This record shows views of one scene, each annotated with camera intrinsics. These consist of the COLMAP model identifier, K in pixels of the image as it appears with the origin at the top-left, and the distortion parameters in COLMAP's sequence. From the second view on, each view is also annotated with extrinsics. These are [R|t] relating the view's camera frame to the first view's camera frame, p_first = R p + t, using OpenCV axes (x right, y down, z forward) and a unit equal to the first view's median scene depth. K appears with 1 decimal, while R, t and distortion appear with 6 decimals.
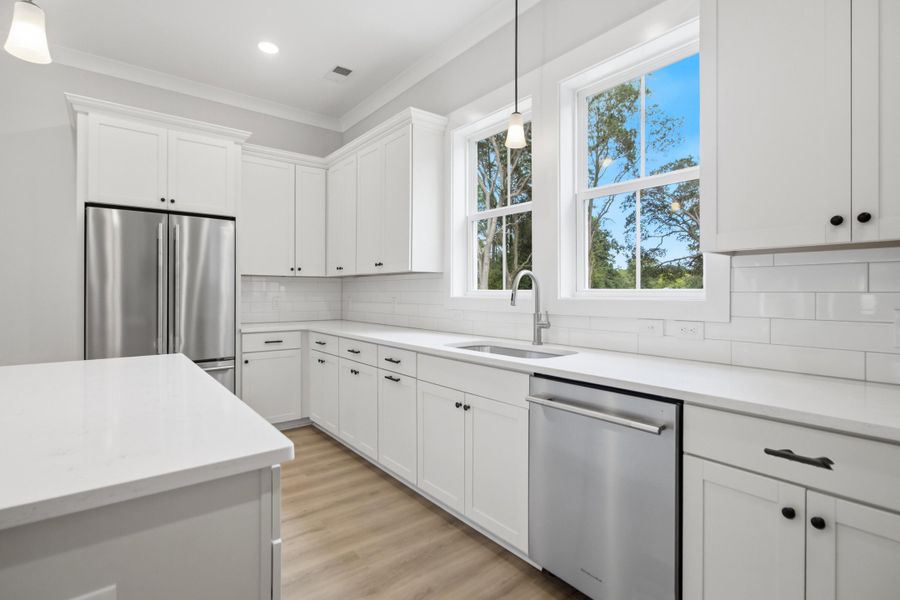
lens RADIAL K [[432.6, 0, 450.3], [0, 432.6, 291.8], [0, 0, 1]] dist [-0.000153, -0.000094]
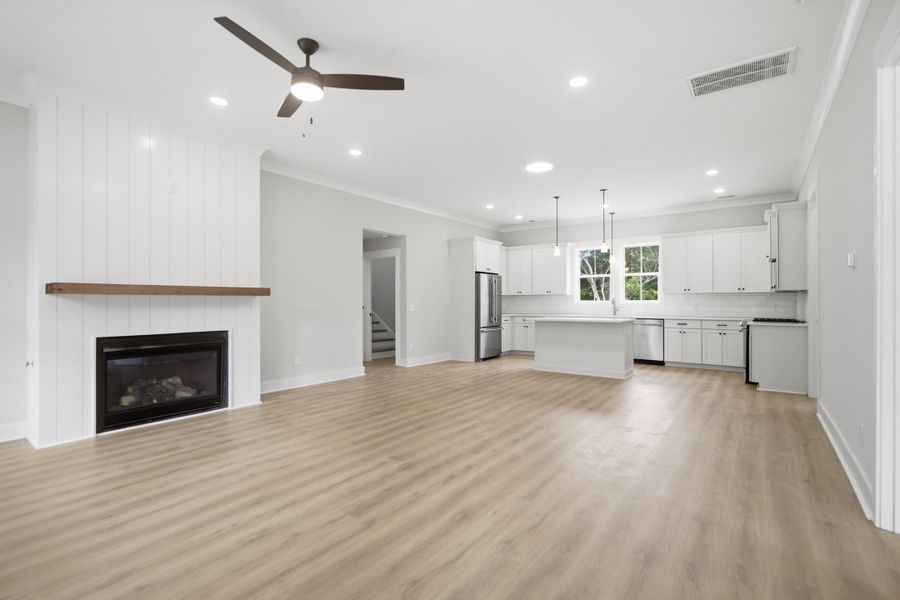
lens RADIAL K [[425.1, 0, 450.0], [0, 425.1, 300.0], [0, 0, 1]] dist [-0.001522, -0.000043]
pose [[0.965364, -0.000644, 0.260905, -1.686238], [0.001426, 0.999995, -0.002808, -0.000678], [-0.260902, 0.003083, 0.965360, -1.707852]]
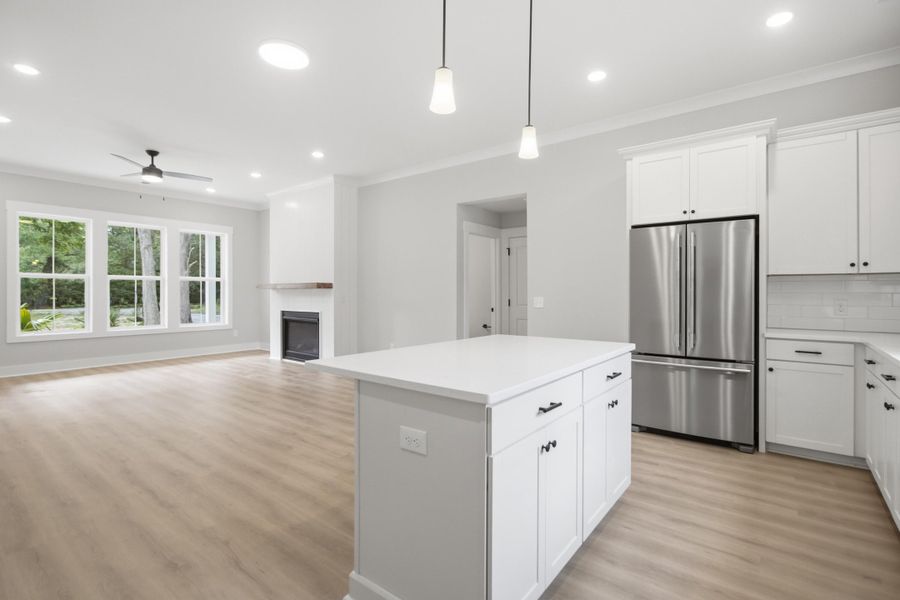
lens RADIAL K [[432.6, 0, 450.3], [0, 432.6, 291.8], [0, 0, 1]] dist [-0.000153, -0.000094]
pose [[0.228547, -0.000062, -0.973533, 0.303714], [0.000288, 1.000000, 0.000004, -0.004135], [0.973533, -0.000281, 0.228547, 0.142329]]
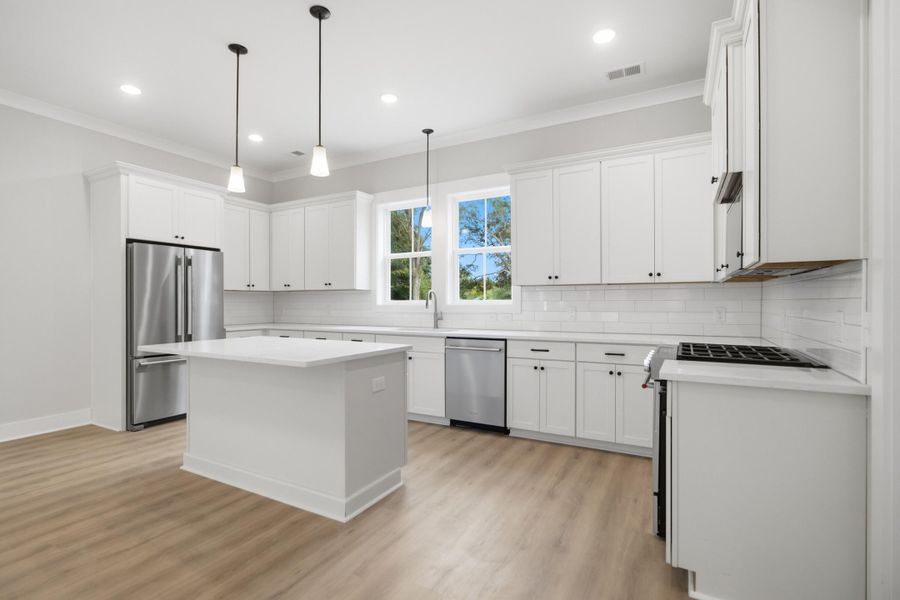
lens RADIAL K [[436.3, 0, 450.0], [0, 436.3, 300.0], [0, 0, 1]] dist [-0.002023, -0.000141]
pose [[0.919963, -0.002611, 0.391996, -0.408541], [0.004532, 0.999982, -0.003975, 0.001636], [-0.391979, 0.005434, 0.919958, -0.657335]]
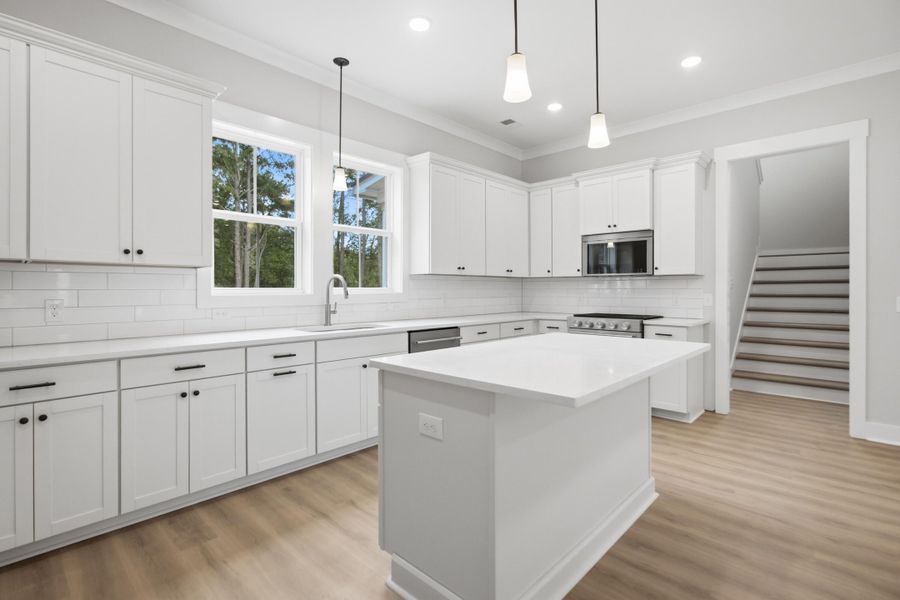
lens RADIAL K [[426.1, 0, 455.4], [0, 426.1, 274.2], [0, 0, 1]] dist [0.000699, 0.000104]
pose [[-0.152625, 0.032335, 0.987755, -1.049509], [-0.005902, 0.999417, -0.033628, -0.003919], [-0.988267, -0.010962, -0.152346, 0.655781]]
